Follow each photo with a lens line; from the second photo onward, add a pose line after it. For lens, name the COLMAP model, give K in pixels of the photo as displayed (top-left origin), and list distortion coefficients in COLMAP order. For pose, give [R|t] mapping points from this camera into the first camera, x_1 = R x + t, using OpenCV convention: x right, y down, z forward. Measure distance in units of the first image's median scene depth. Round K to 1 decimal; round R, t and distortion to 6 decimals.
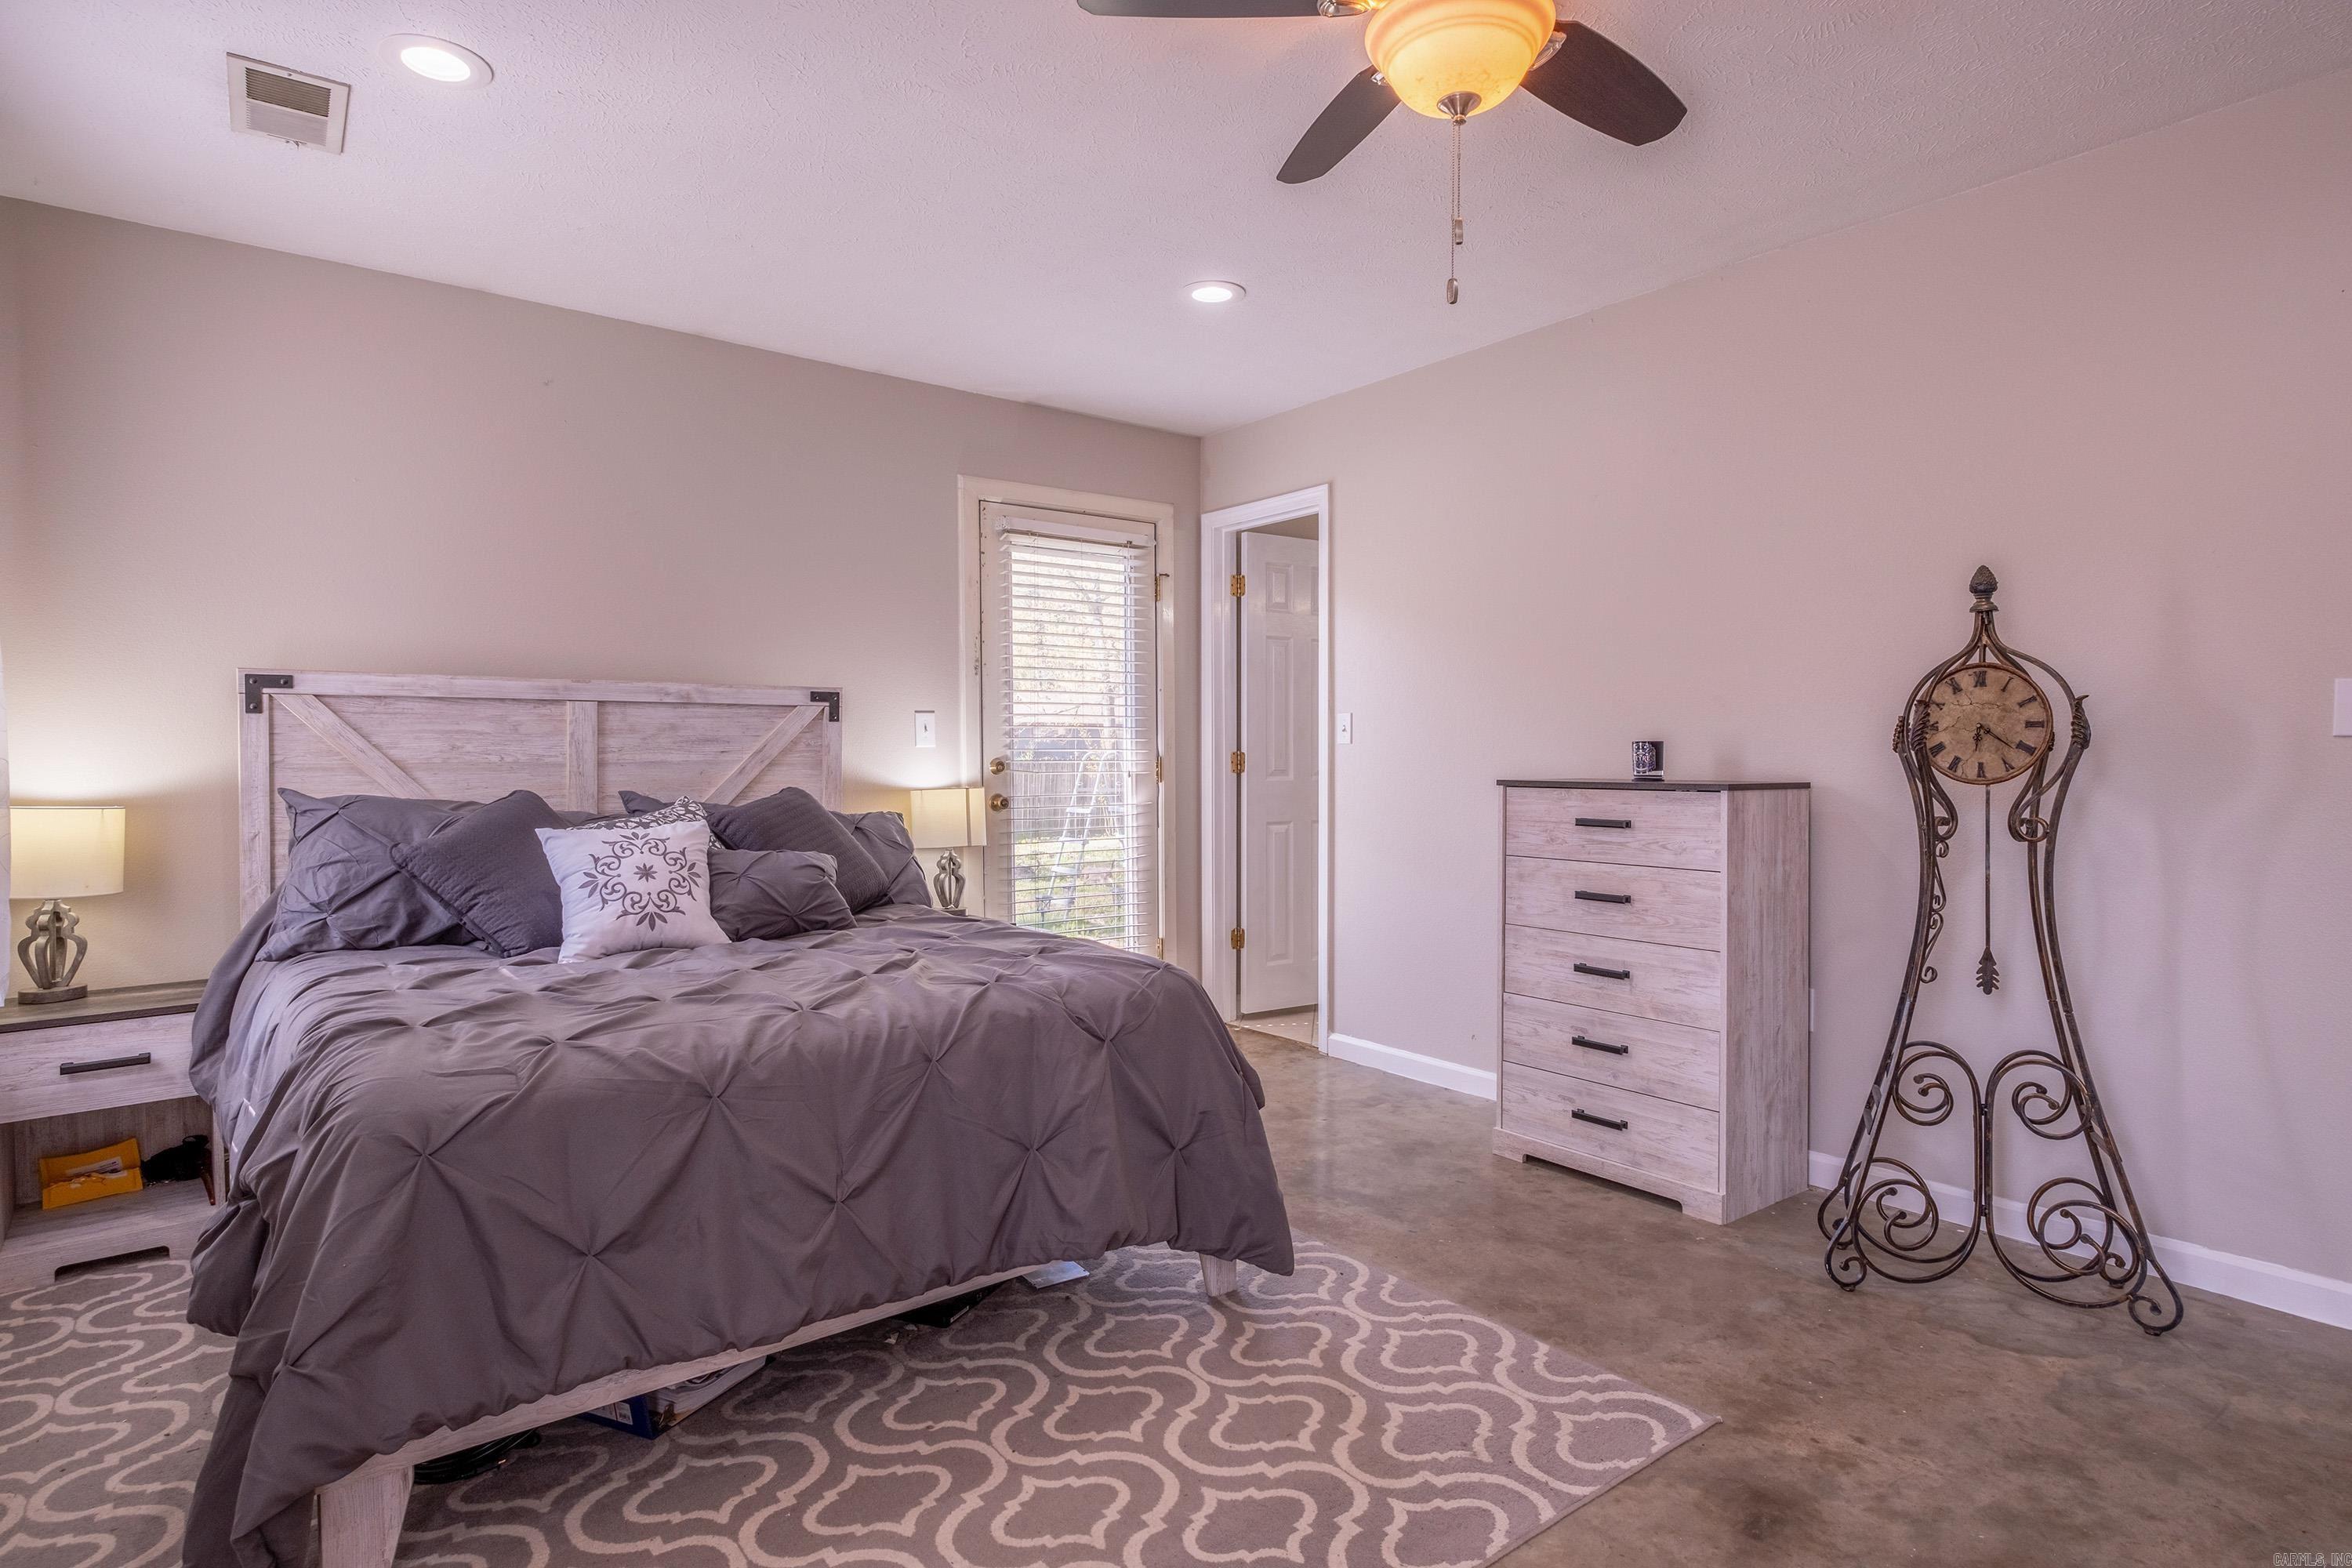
lens RADIAL K [[1249.3, 0, 1182.5], [0, 1249.3, 771.1], [0, 0, 1]] dist [0.005127, 0.000213]
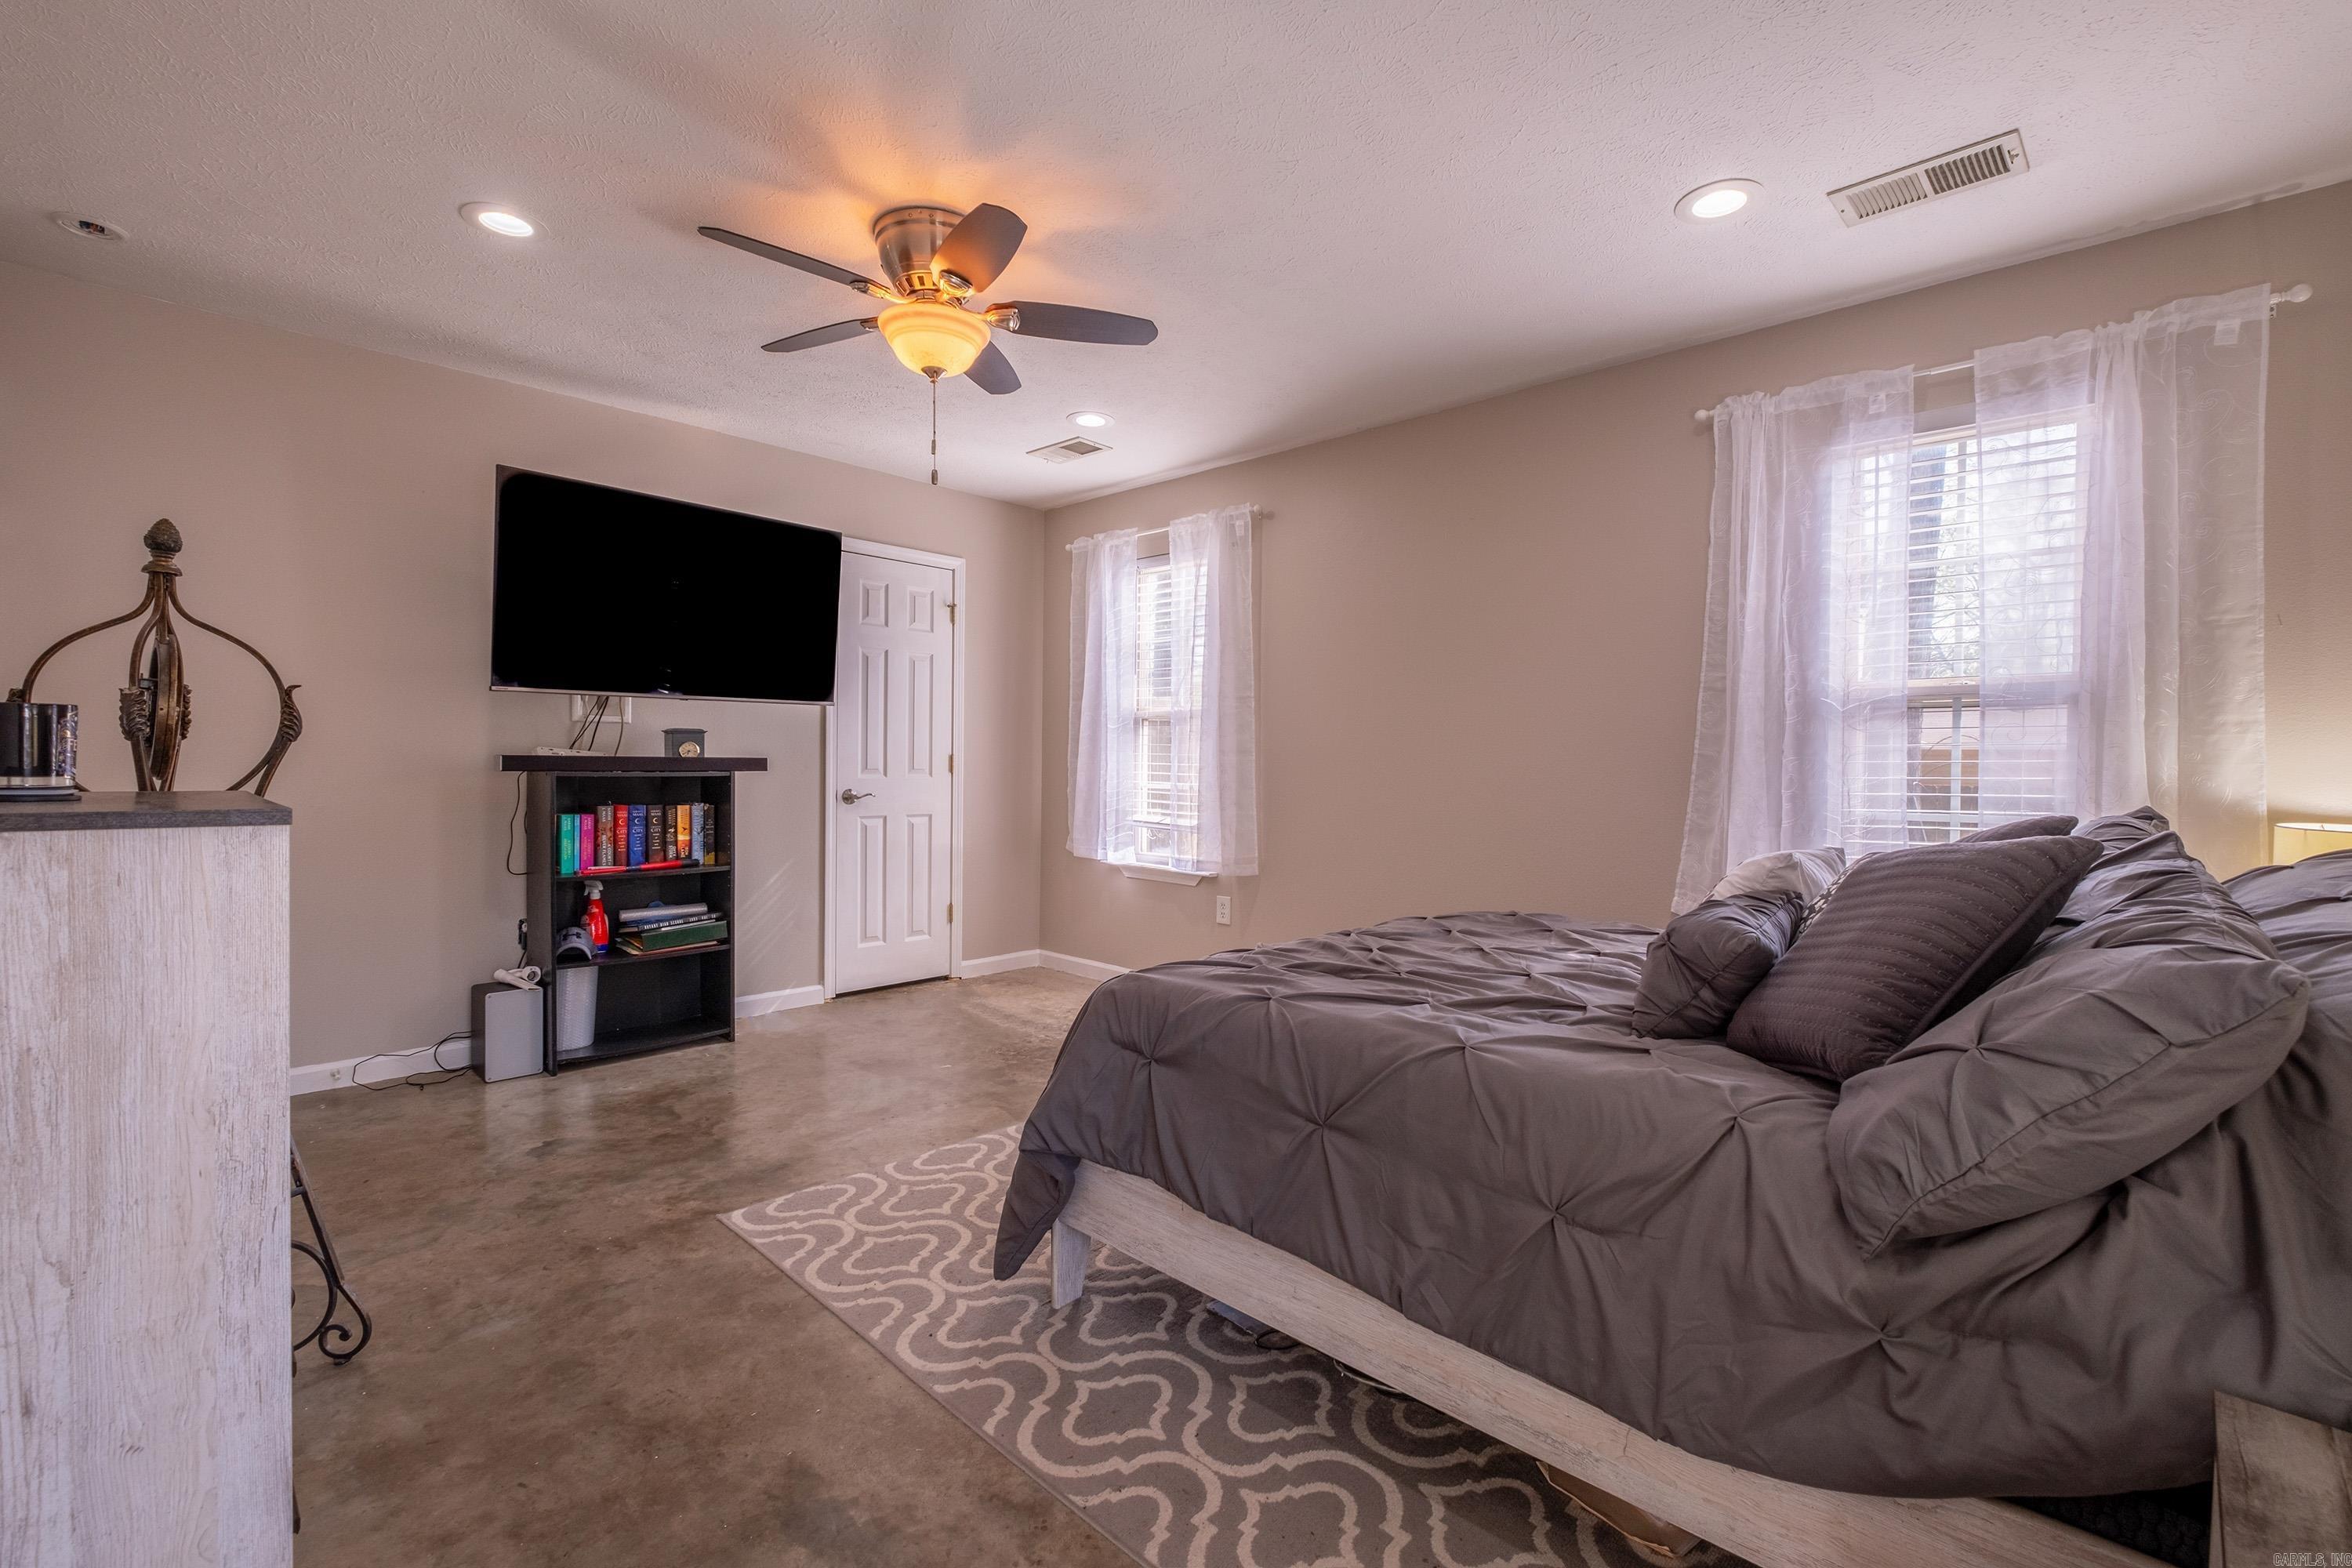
lens RADIAL K [[1007.1, 0, 1171.4], [0, 1007.1, 771.0], [0, 0, 1]] dist [-0.000078, -0.000160]
pose [[-0.991058, -0.011170, -0.132964, 0.056884], [-0.013680, 0.999745, 0.017975, -0.015783], [0.132730, 0.019633, -0.990958, 1.723258]]
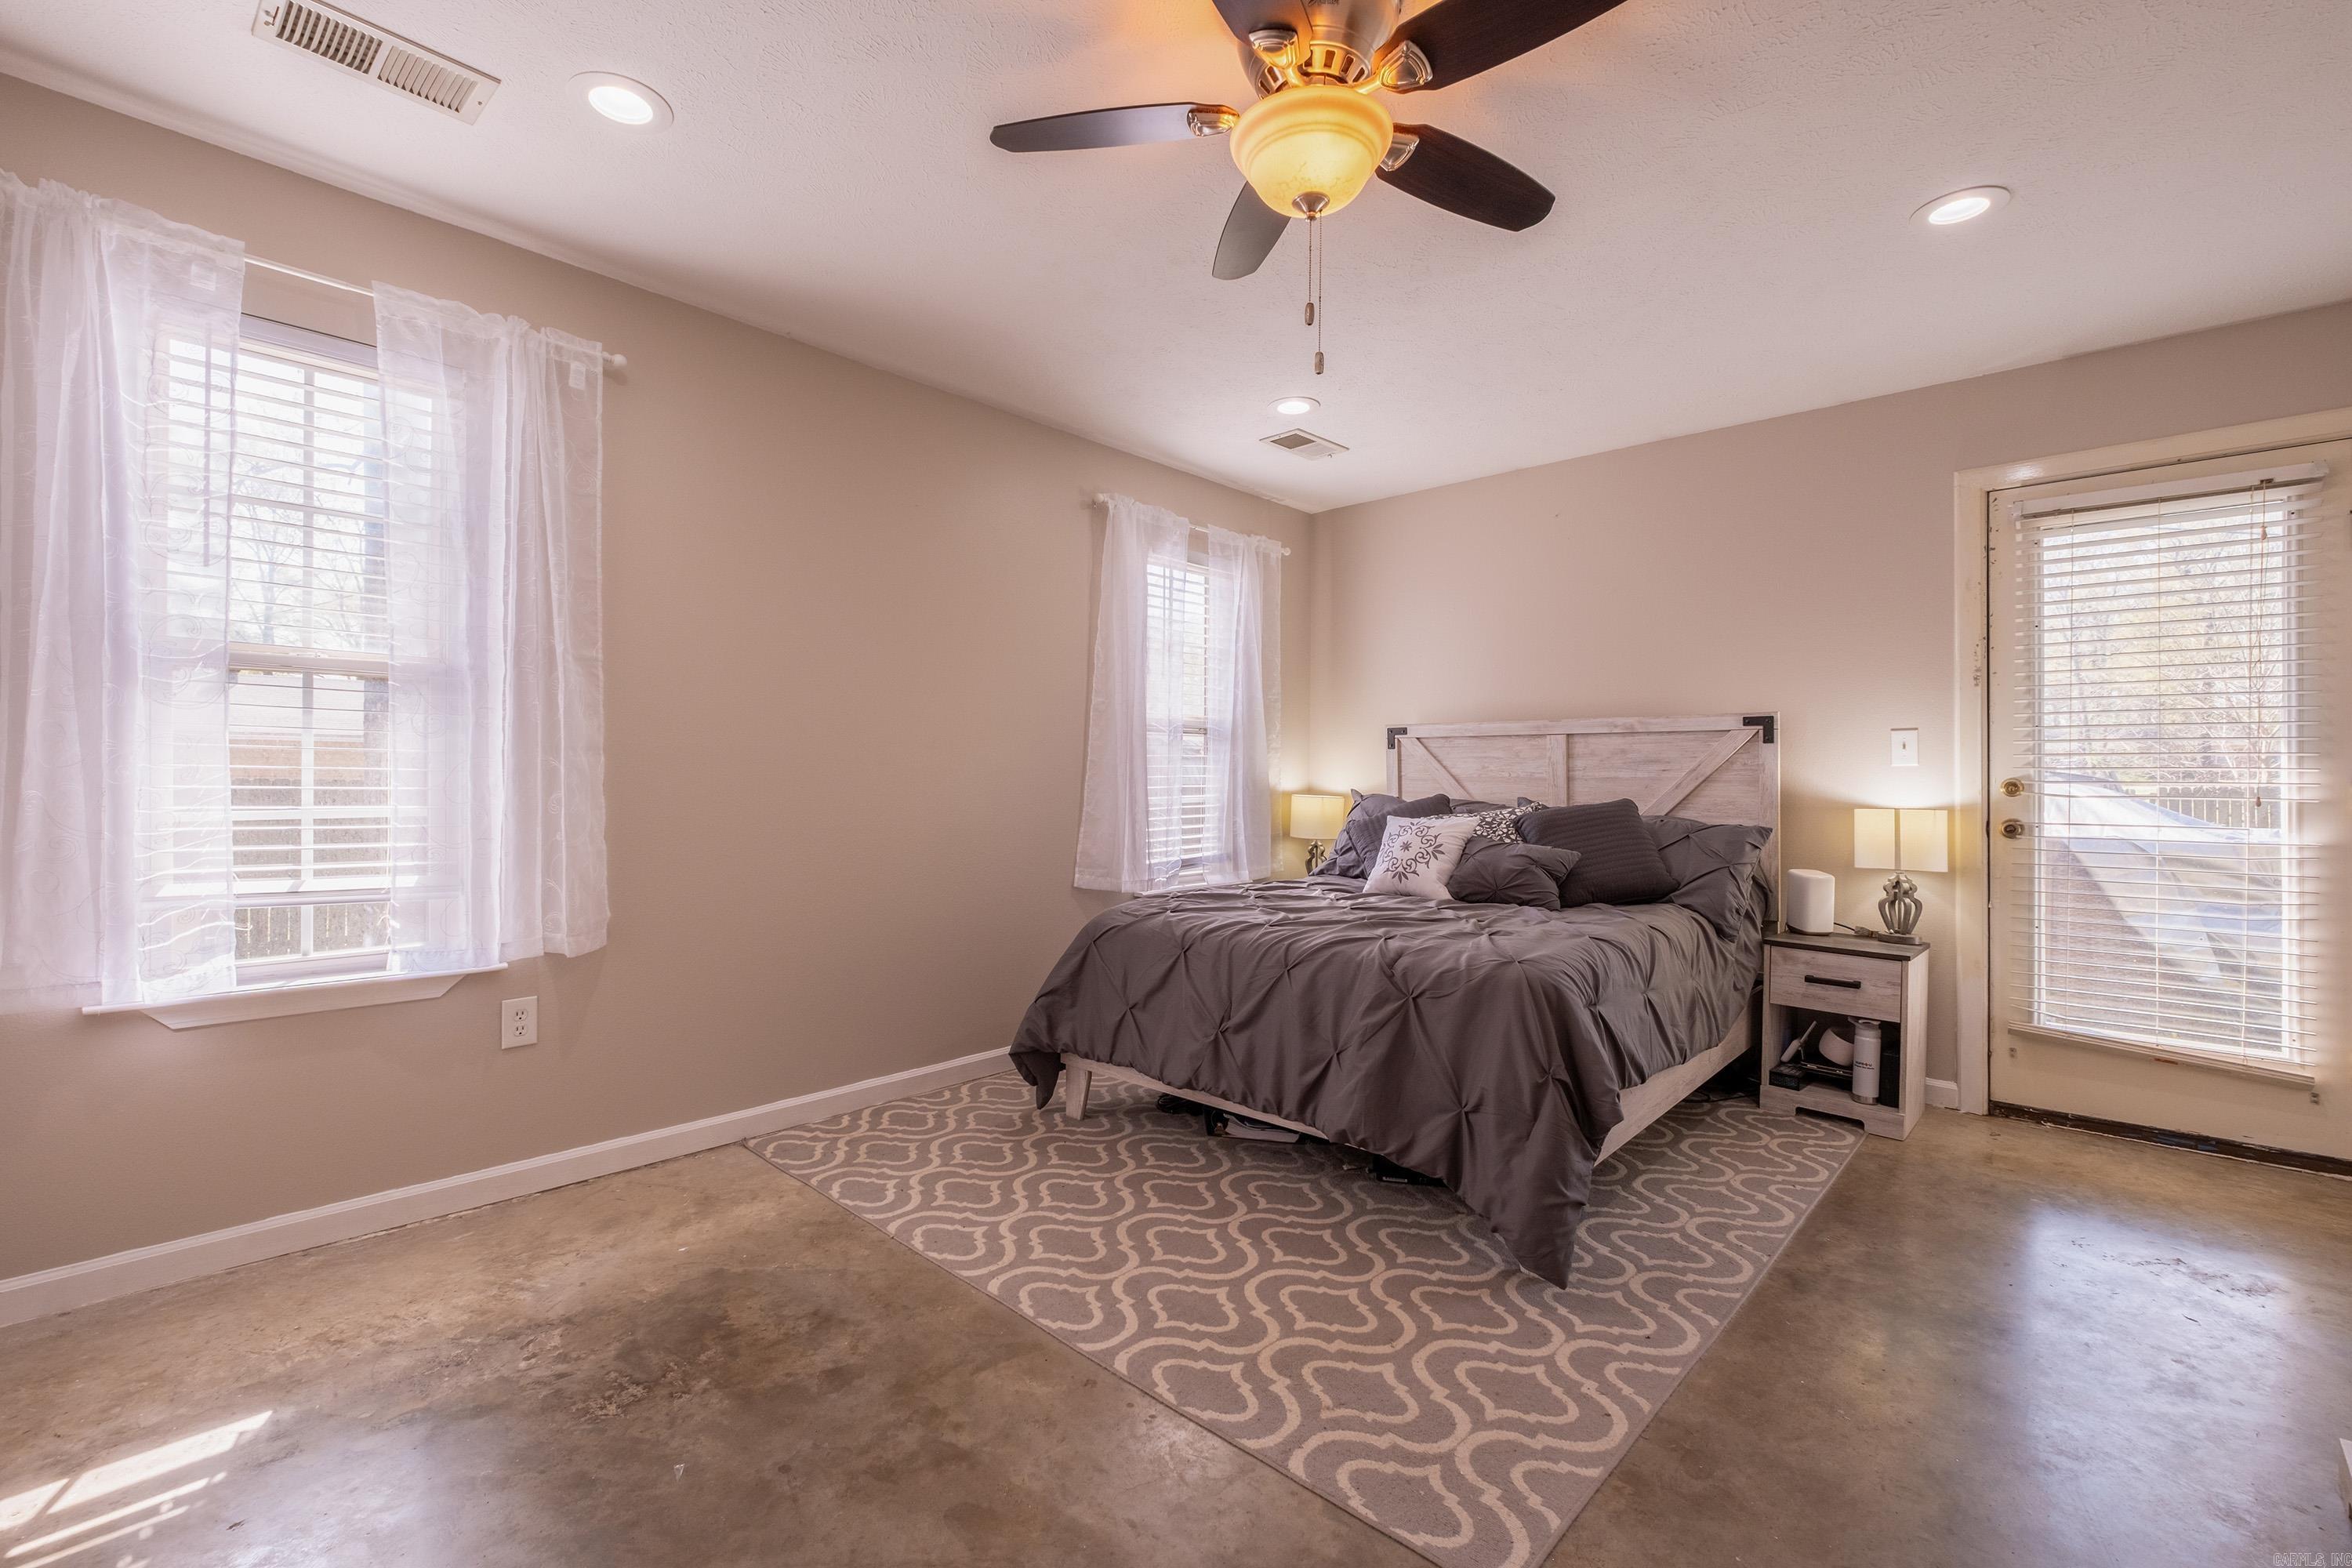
lens RADIAL K [[1013.9, 0, 1172.0], [0, 1013.9, 773.7], [0, 0, 1]] dist [0.003189, -0.006024]
pose [[0.151431, 0.003168, -0.988463, 0.806053], [-0.018368, 0.999831, 0.000390, -0.005258], [0.988297, 0.018097, 0.151464, 0.533791]]
